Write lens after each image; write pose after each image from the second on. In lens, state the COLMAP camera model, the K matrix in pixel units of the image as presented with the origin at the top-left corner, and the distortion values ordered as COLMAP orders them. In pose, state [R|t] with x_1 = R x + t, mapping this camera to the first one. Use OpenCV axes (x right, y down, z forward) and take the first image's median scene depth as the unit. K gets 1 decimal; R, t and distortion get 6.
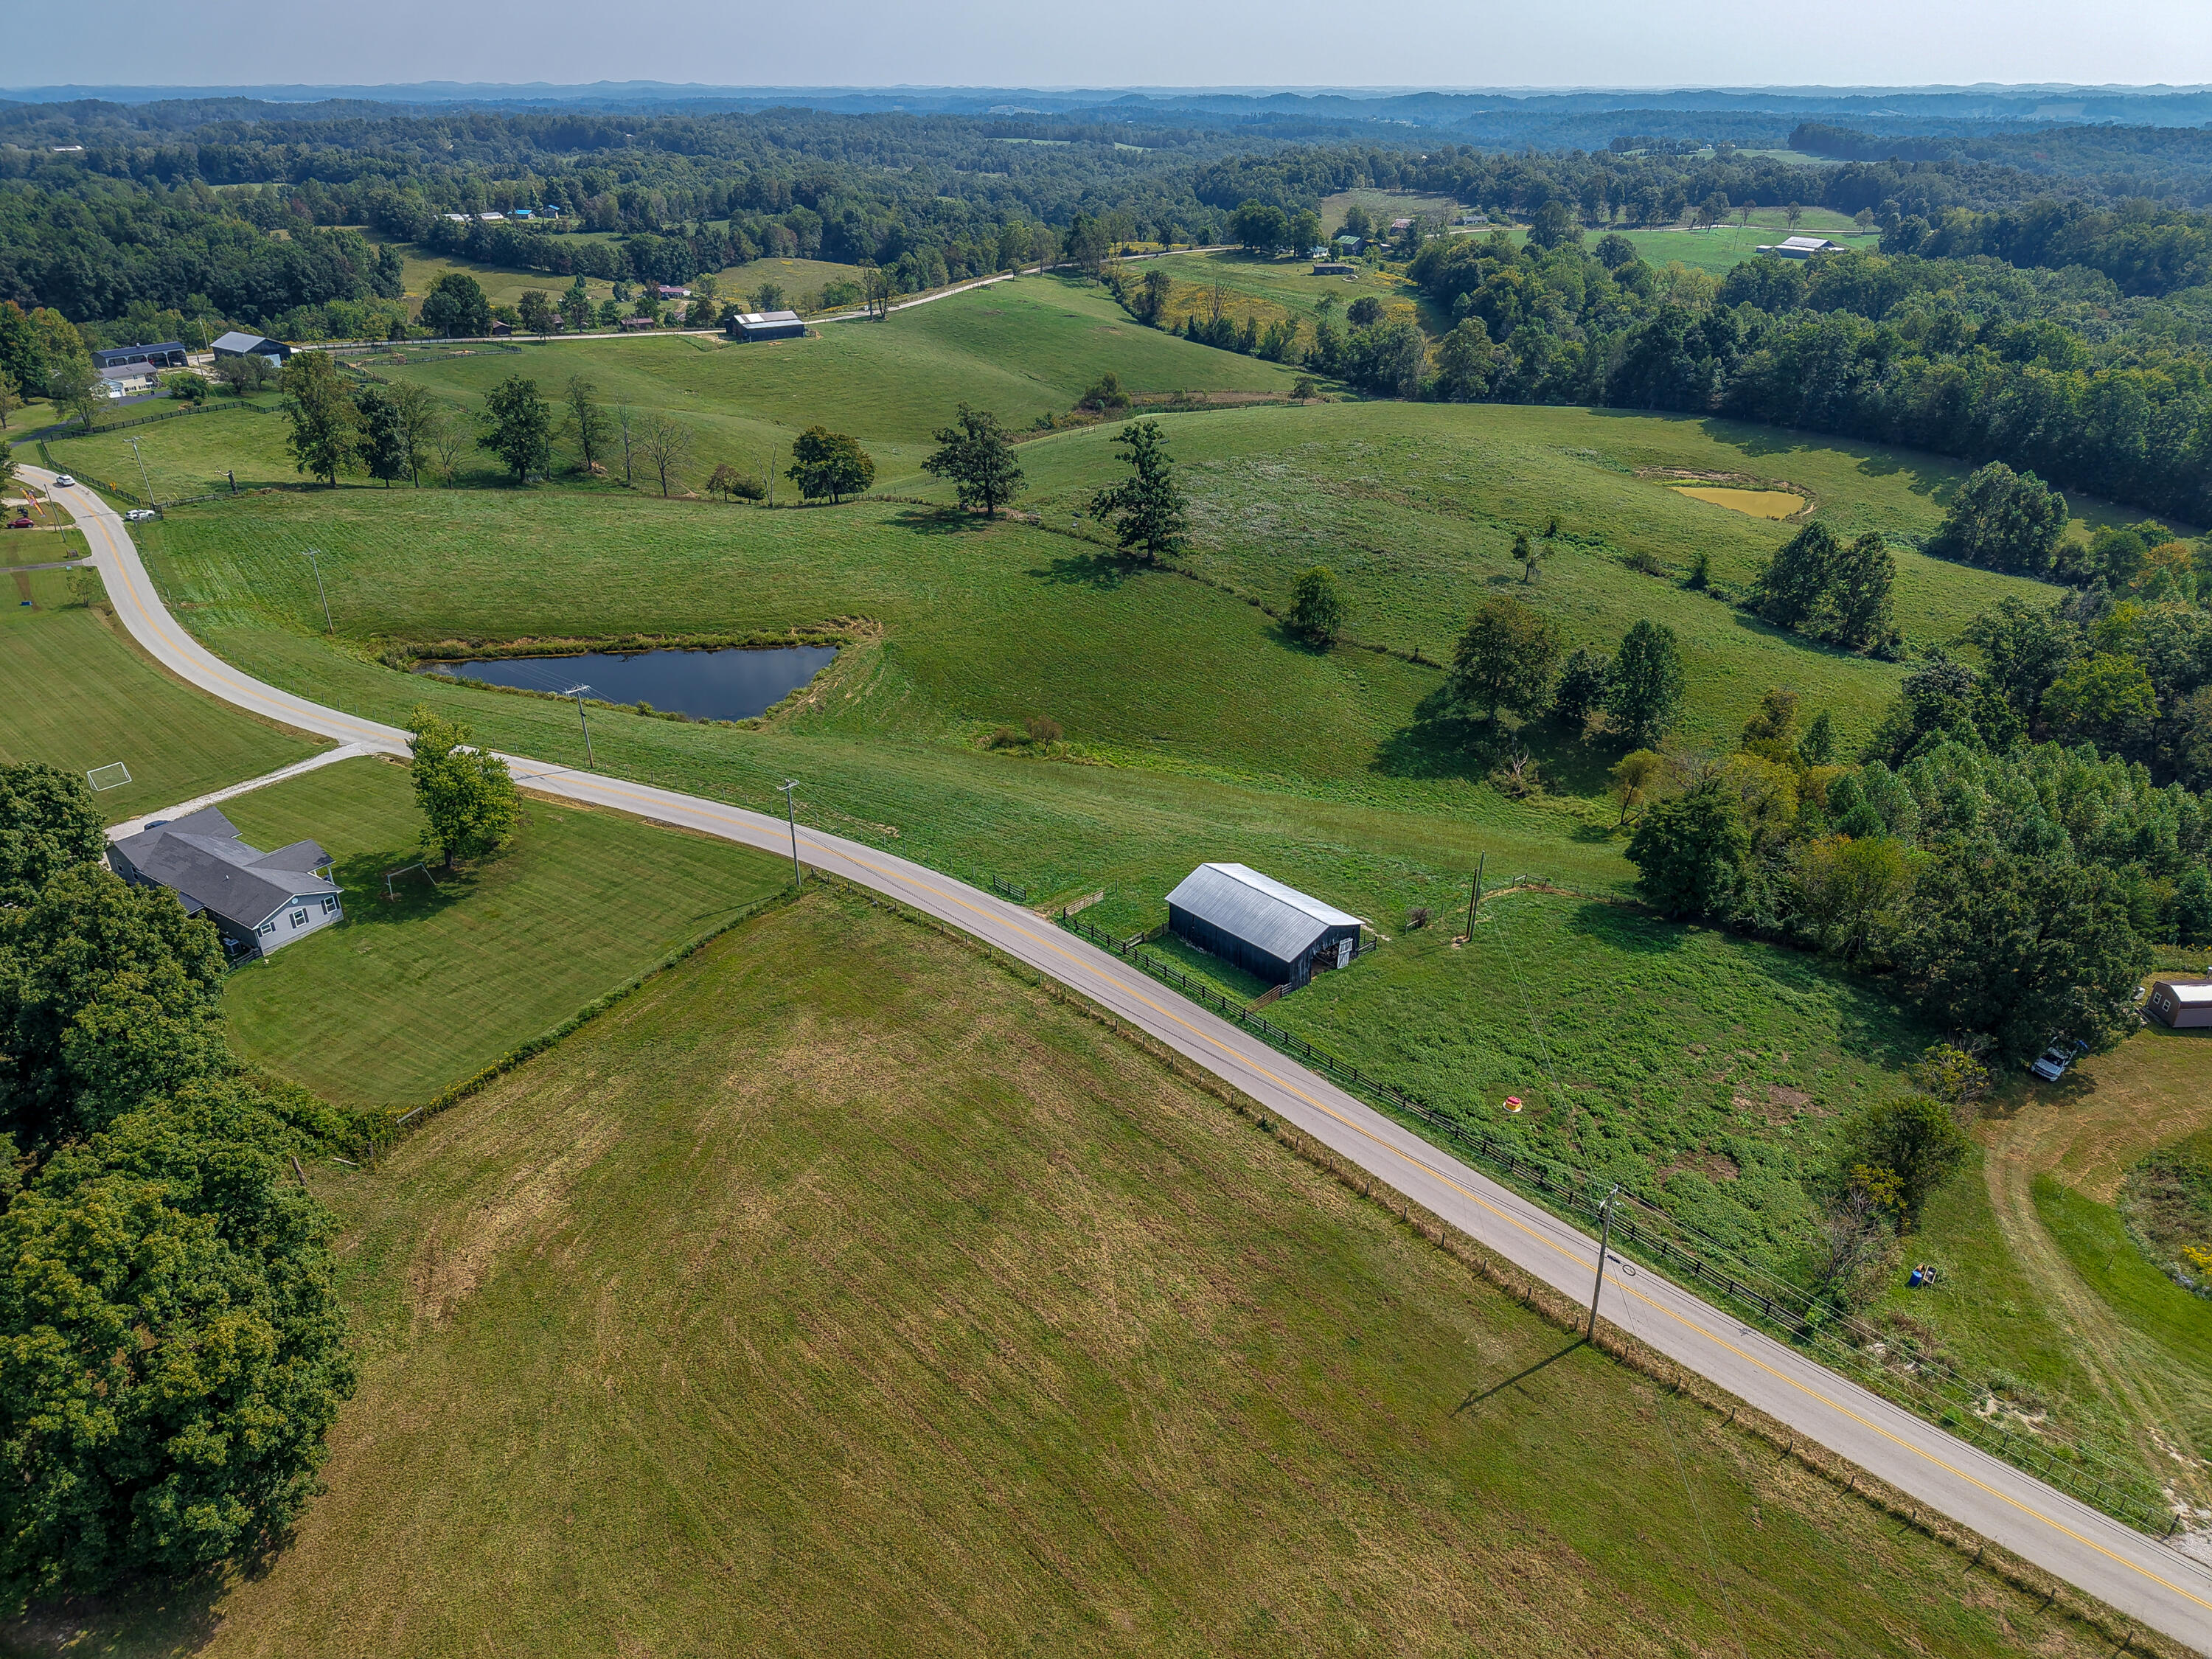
lens RADIAL K [[1484.0, 0, 1104.5], [0, 1484.0, 825.1], [0, 0, 1]] dist [0.017211, -0.012579]
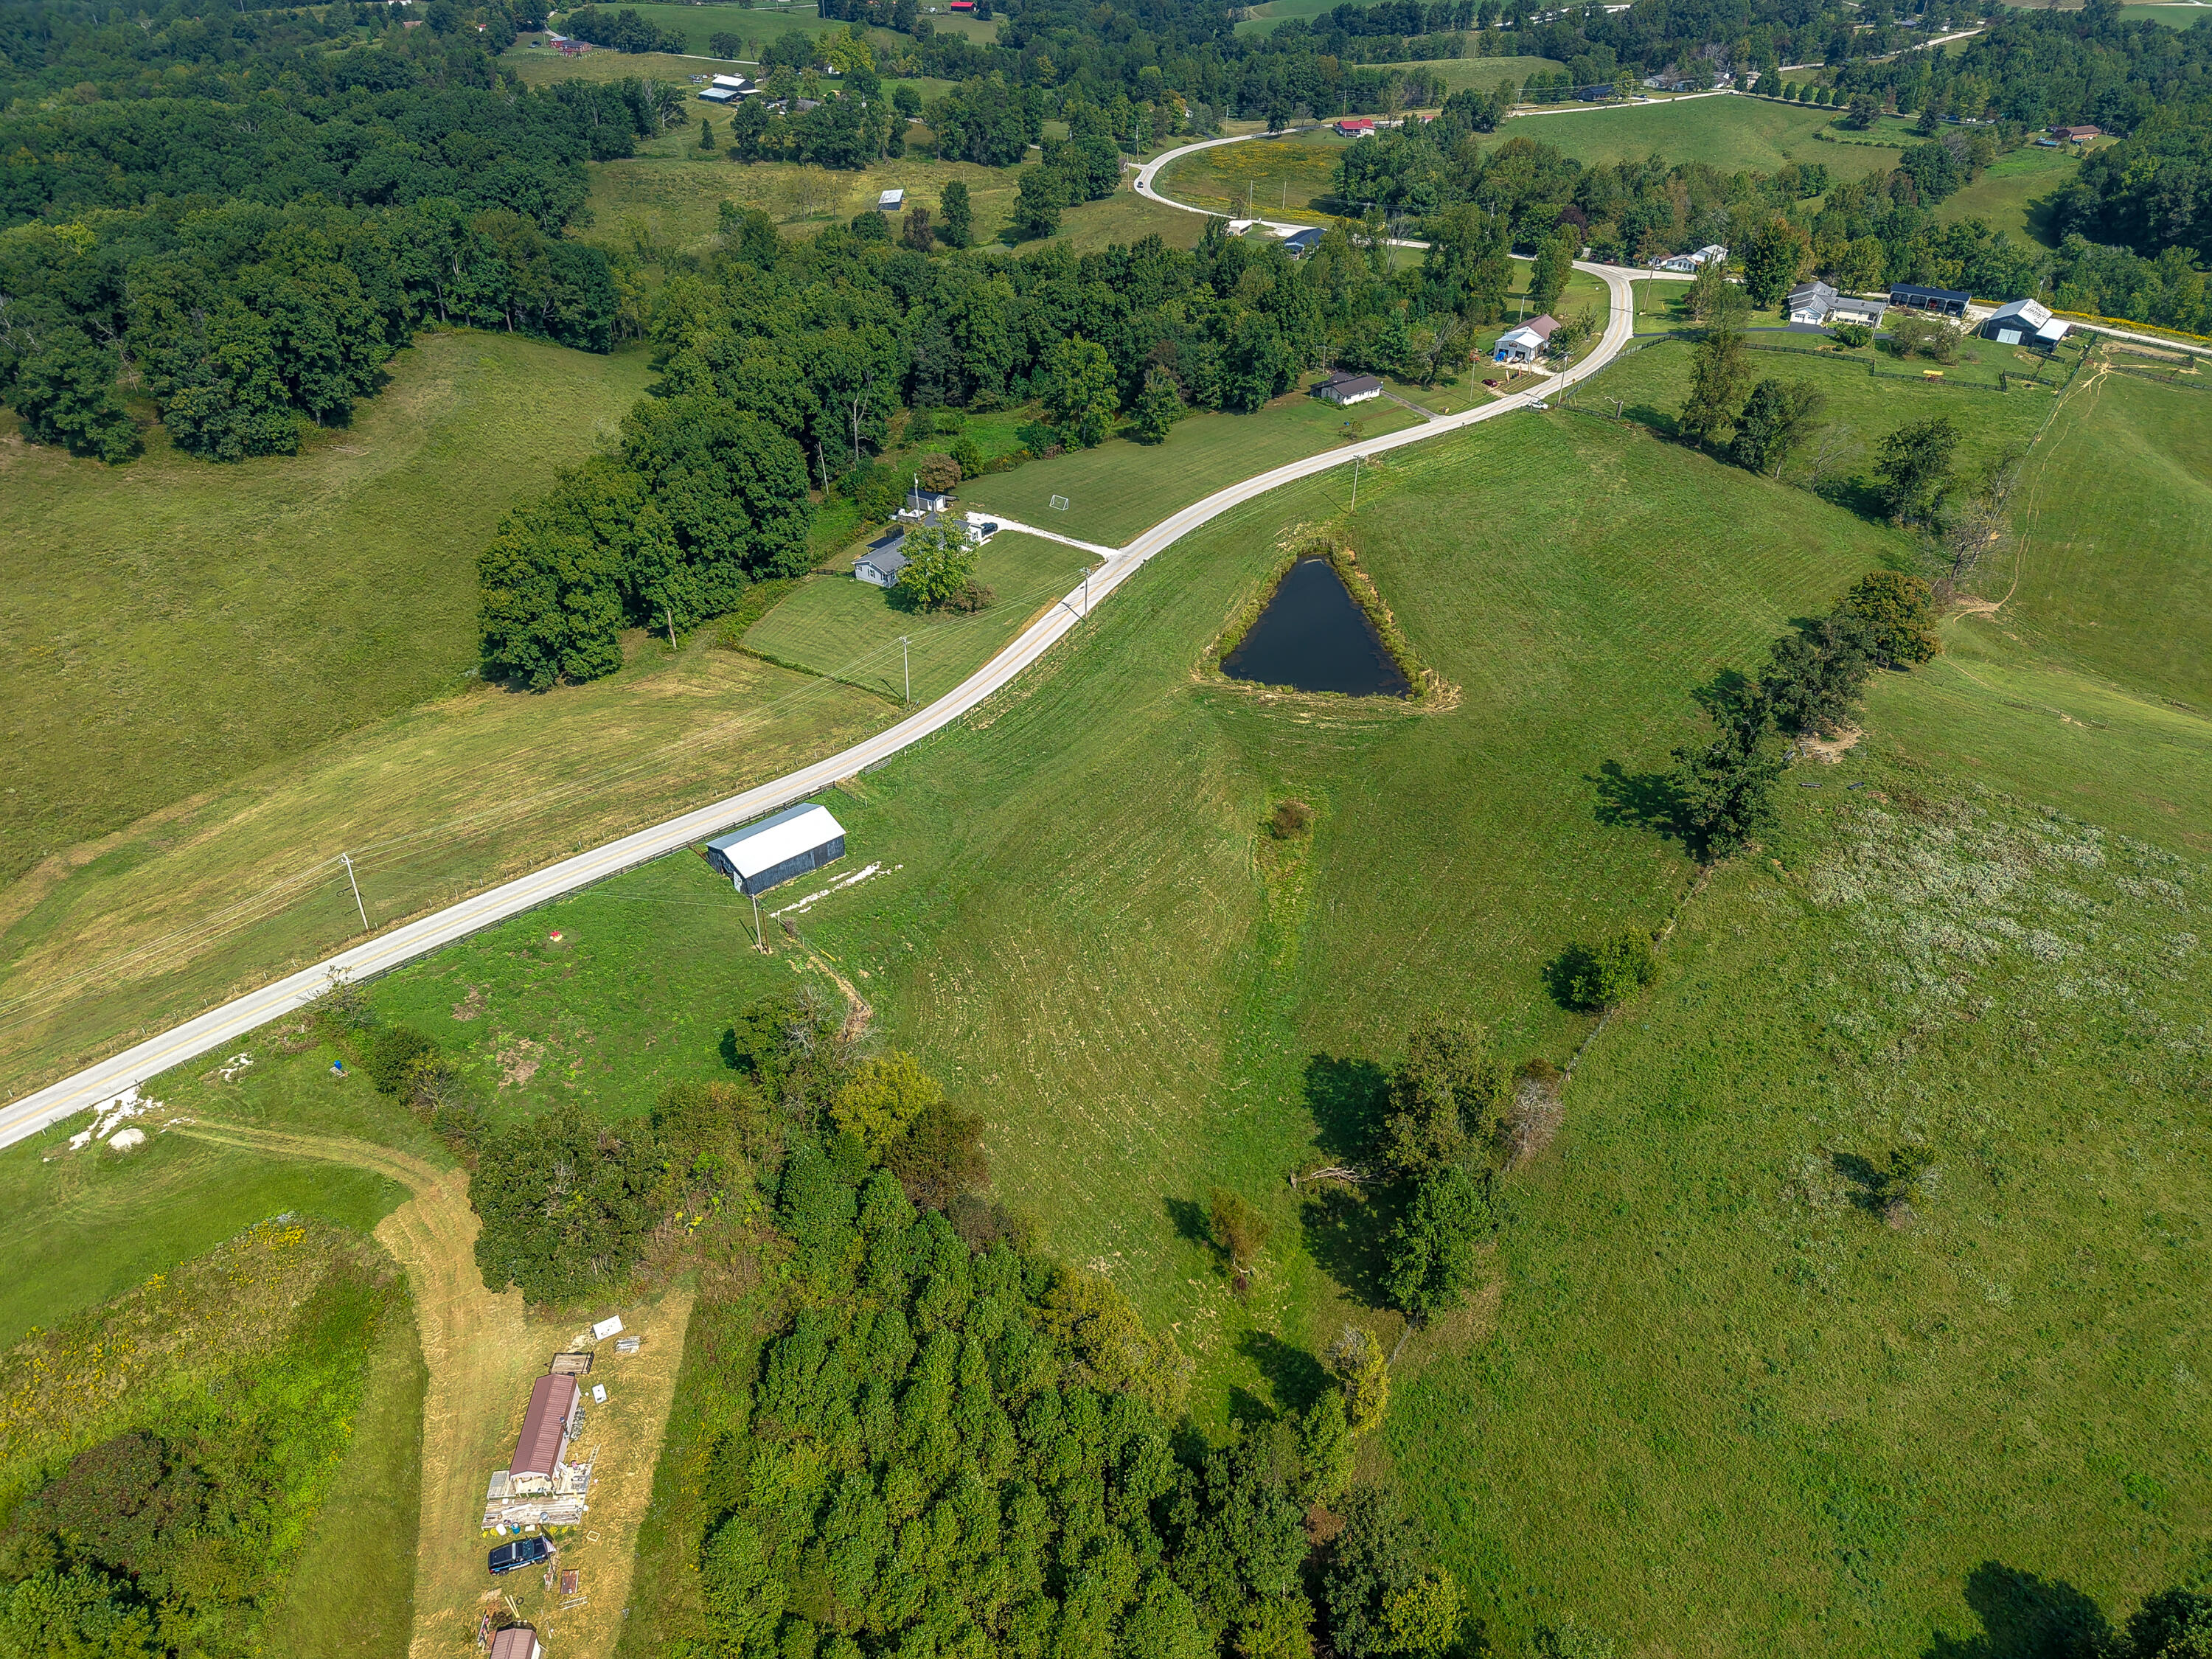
lens RADIAL K [[1484.0, 0, 1114.2], [0, 1484.0, 829.5], [0, 0, 1]] dist [0.017211, -0.012579]
pose [[0.010158, 0.560004, -0.828428, 0.714983], [-0.453944, 0.740765, 0.495179, -0.447648], [0.890972, 0.371030, 0.261735, 0.493971]]
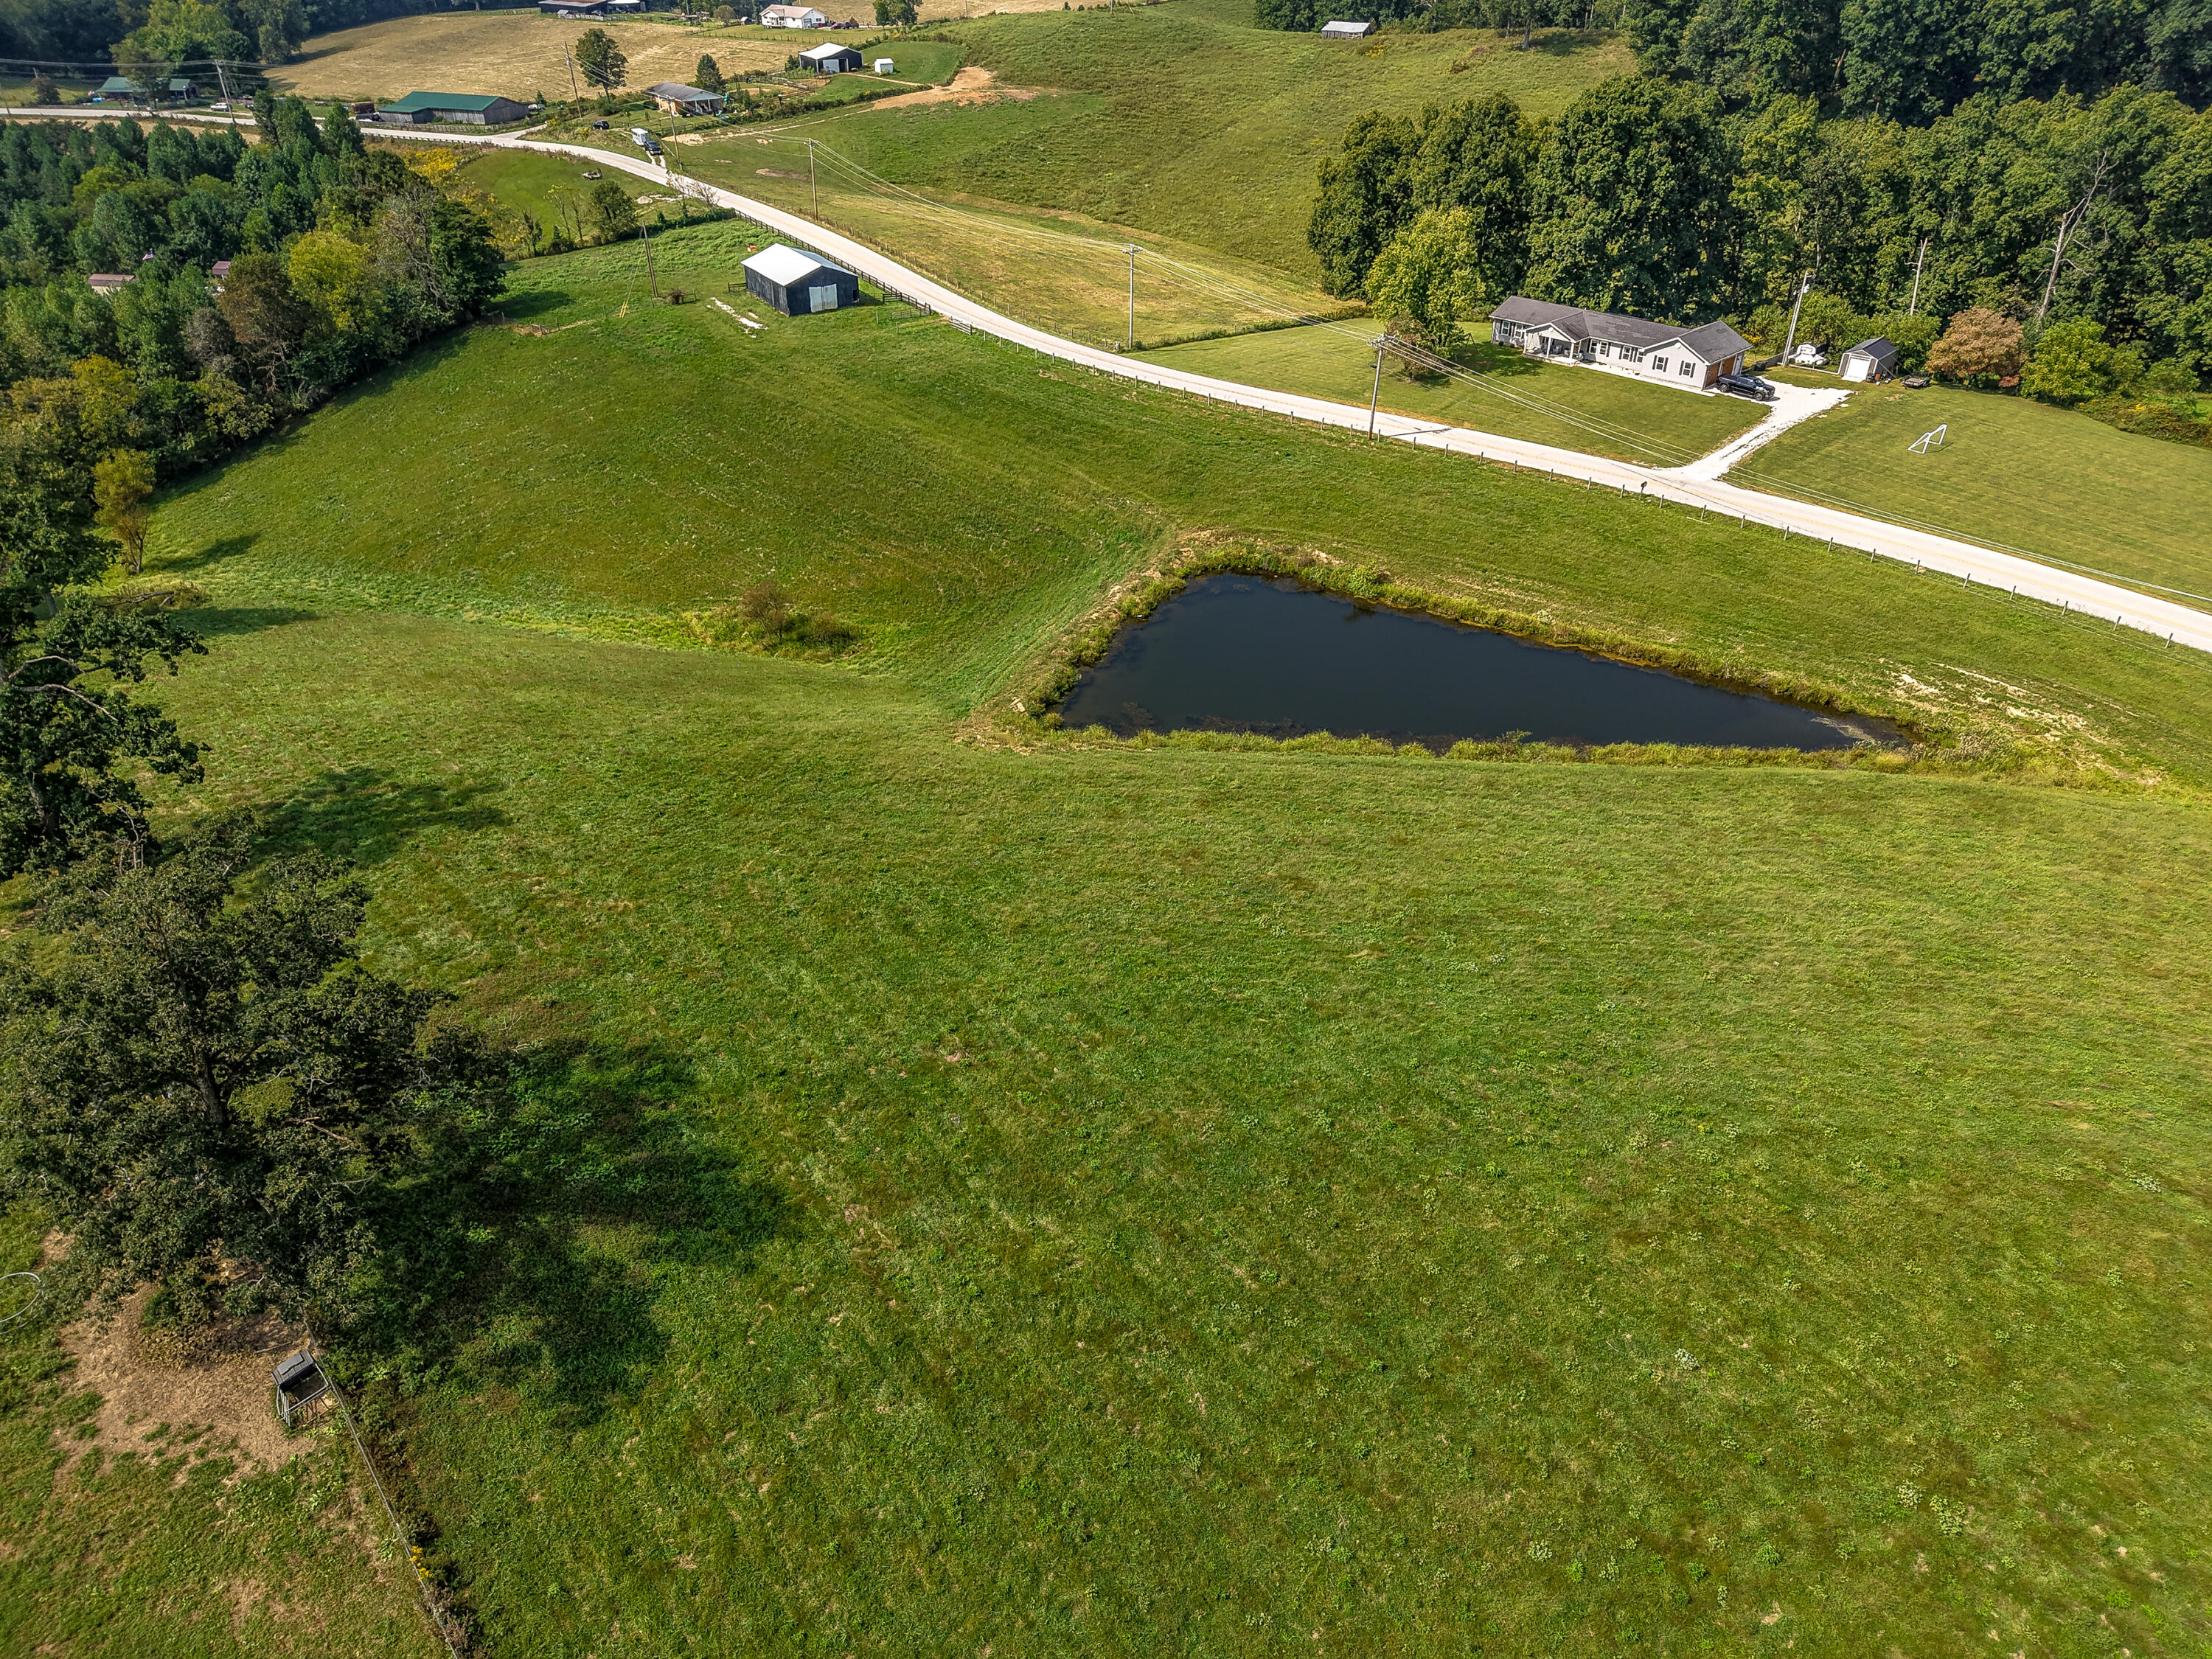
lens RADIAL K [[1484.0, 0, 1108.8], [0, 1484.0, 831.5], [0, 0, 1]] dist [0.017211, -0.012579]
pose [[-0.981764, -0.104734, 0.158648, -0.247449], [0.083018, 0.514554, 0.853430, -0.457006], [-0.171016, 0.851038, -0.496476, 1.137797]]
